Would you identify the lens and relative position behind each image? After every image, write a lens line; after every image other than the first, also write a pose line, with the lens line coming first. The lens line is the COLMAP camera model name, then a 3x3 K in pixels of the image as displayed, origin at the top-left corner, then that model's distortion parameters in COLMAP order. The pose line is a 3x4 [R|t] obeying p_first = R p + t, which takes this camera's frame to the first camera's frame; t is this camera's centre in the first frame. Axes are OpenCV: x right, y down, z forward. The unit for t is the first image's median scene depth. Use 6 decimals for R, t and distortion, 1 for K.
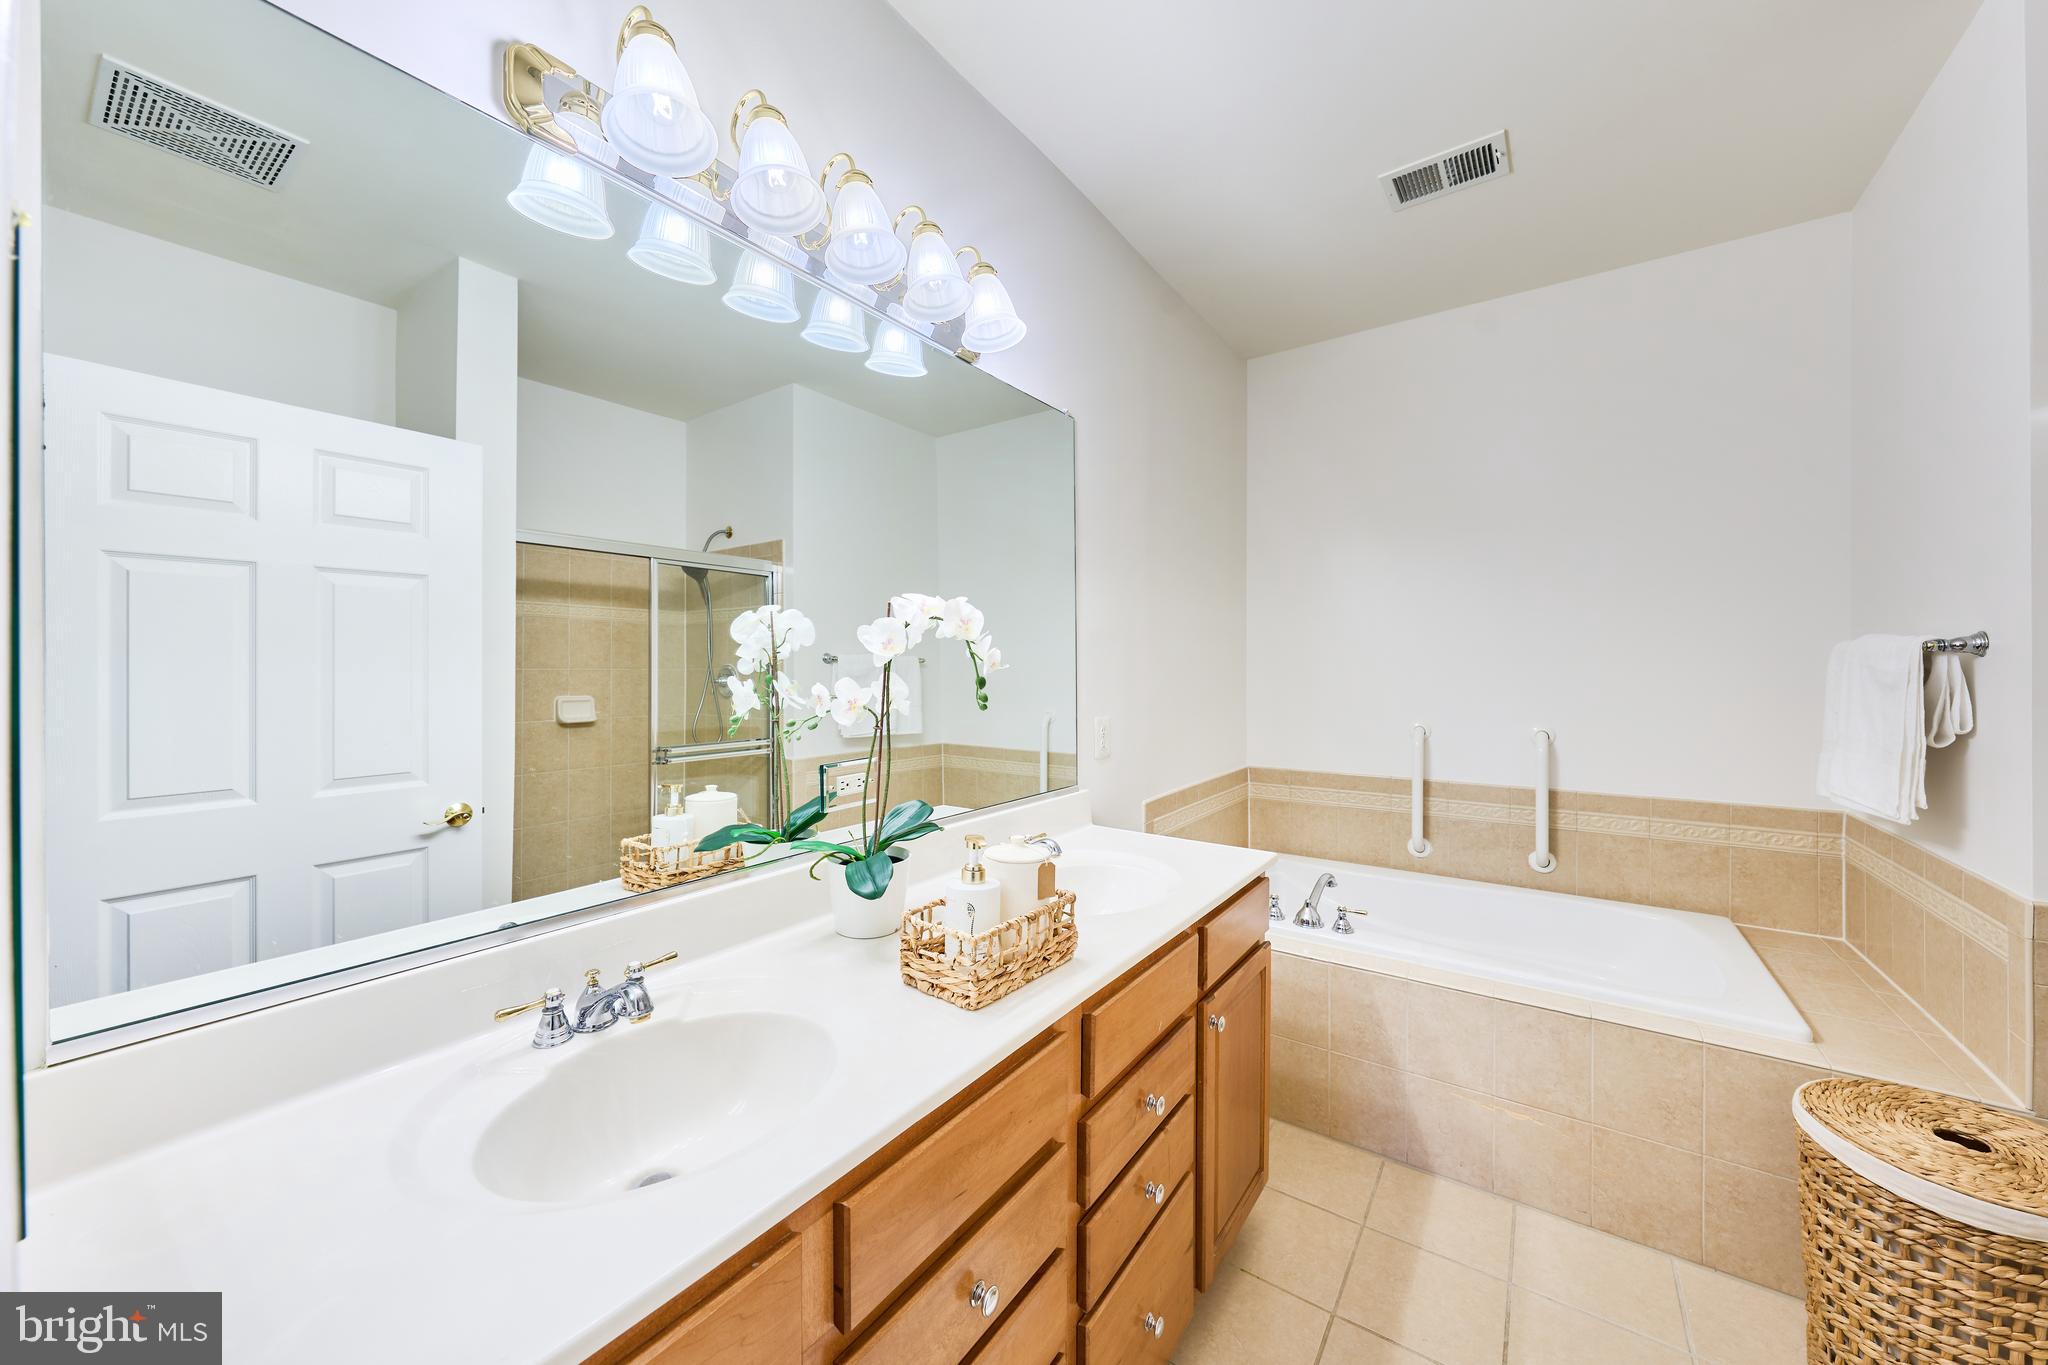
lens RADIAL K [[711.5, 0, 1027.8], [0, 711.5, 675.5], [0, 0, 1]] dist [-0.006534, 0.001049]
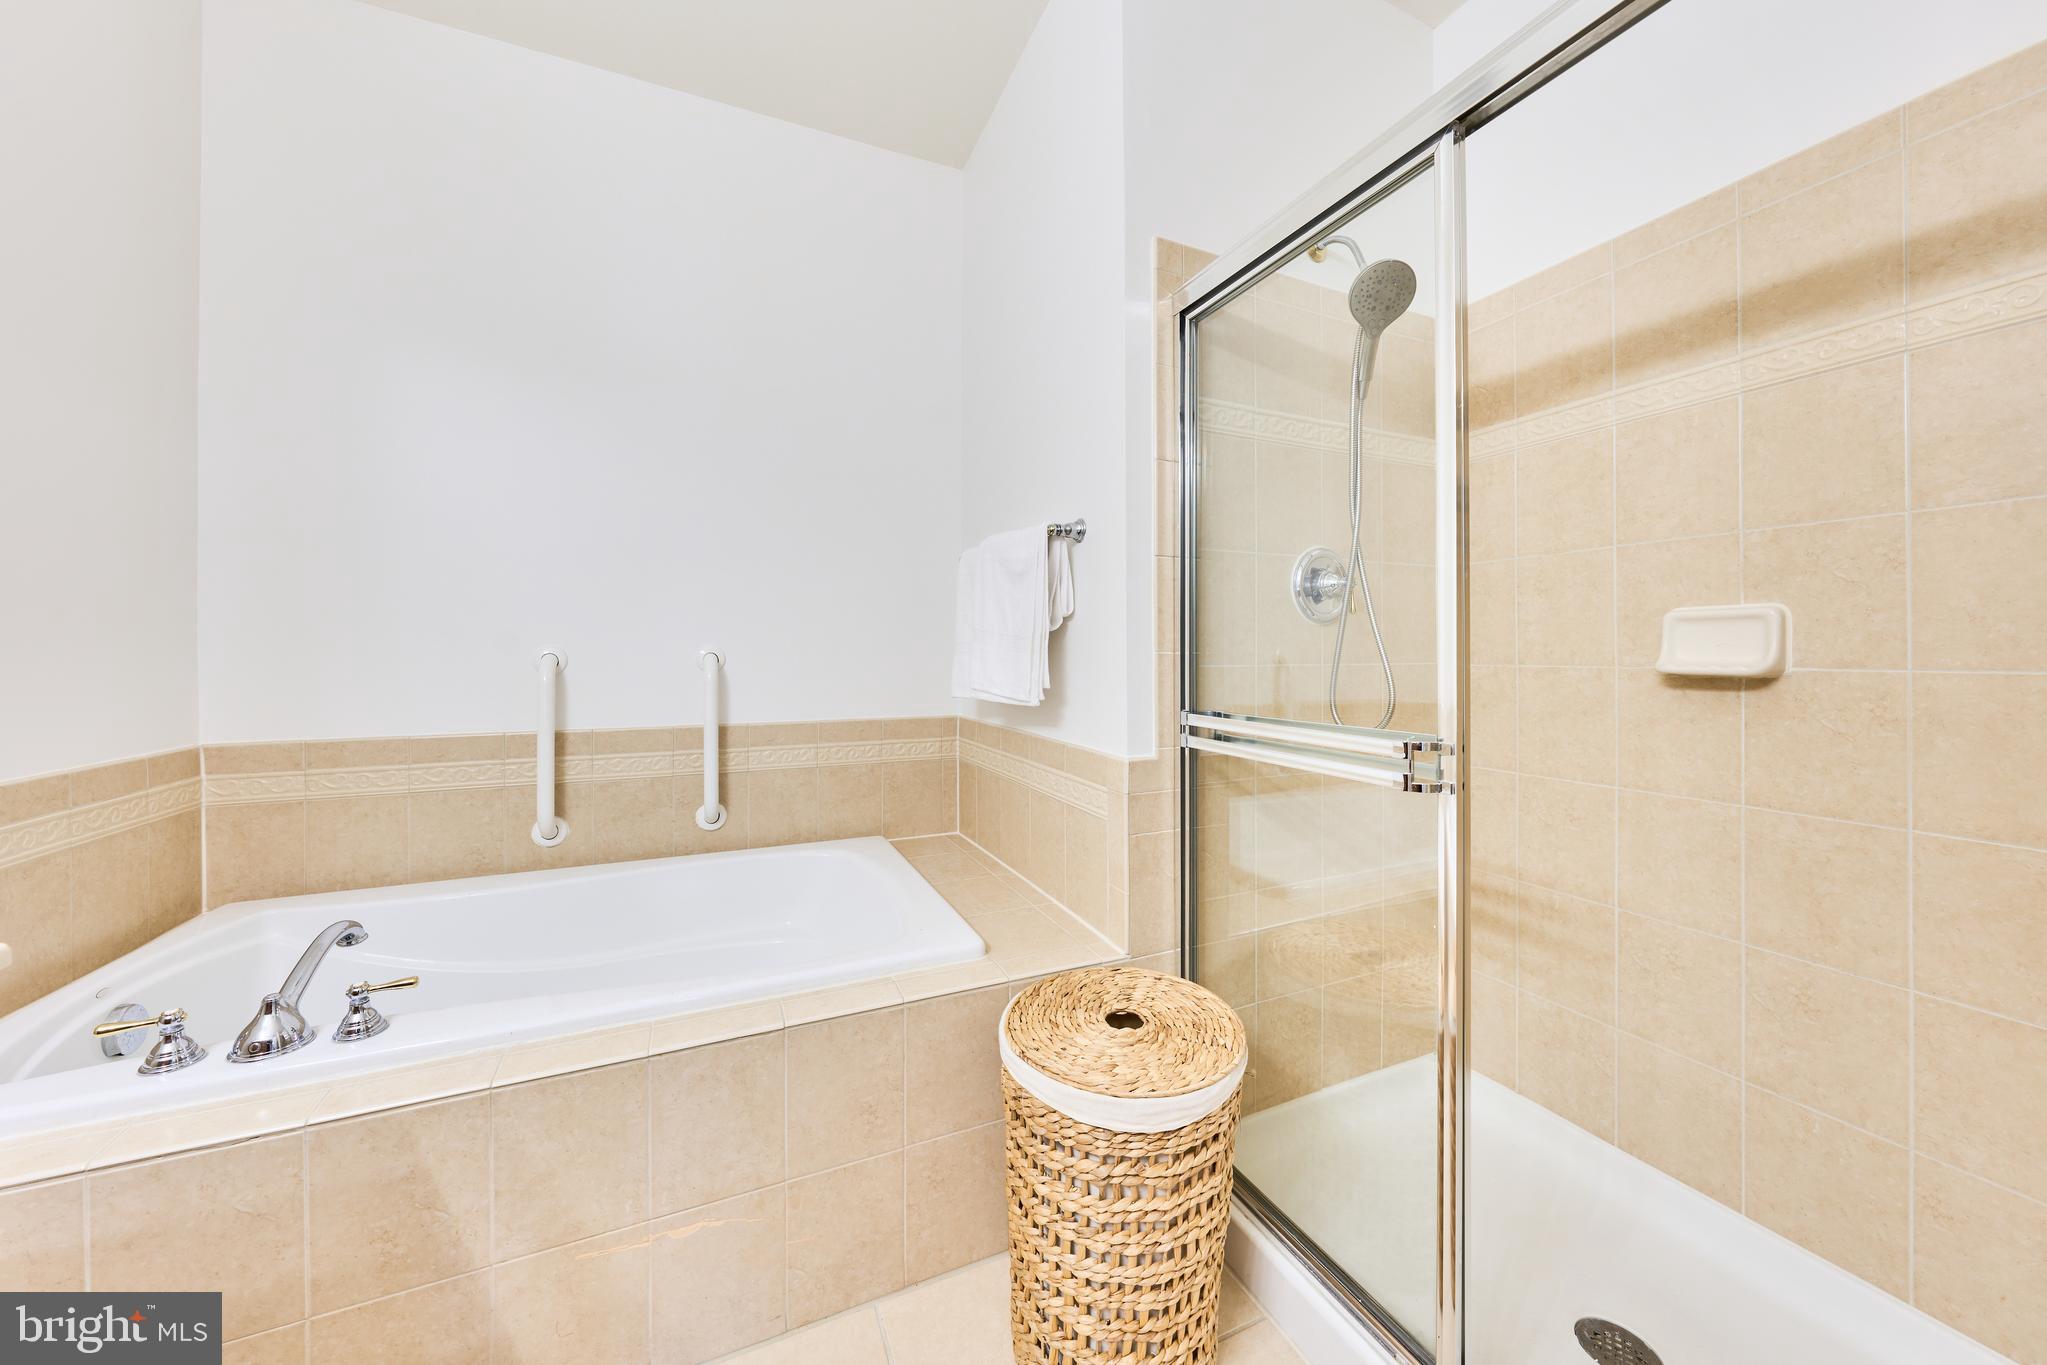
lens RADIAL K [[711.1, 0, 1030.5], [0, 711.1, 656.0], [0, 0, 1]] dist [-0.006534, 0.001049]
pose [[0.487237, -0.001377, 0.873268, 0.282285], [-0.000753, 0.999998, 0.001997, 0.111239], [-0.873269, -0.001631, 0.487235, 0.412637]]
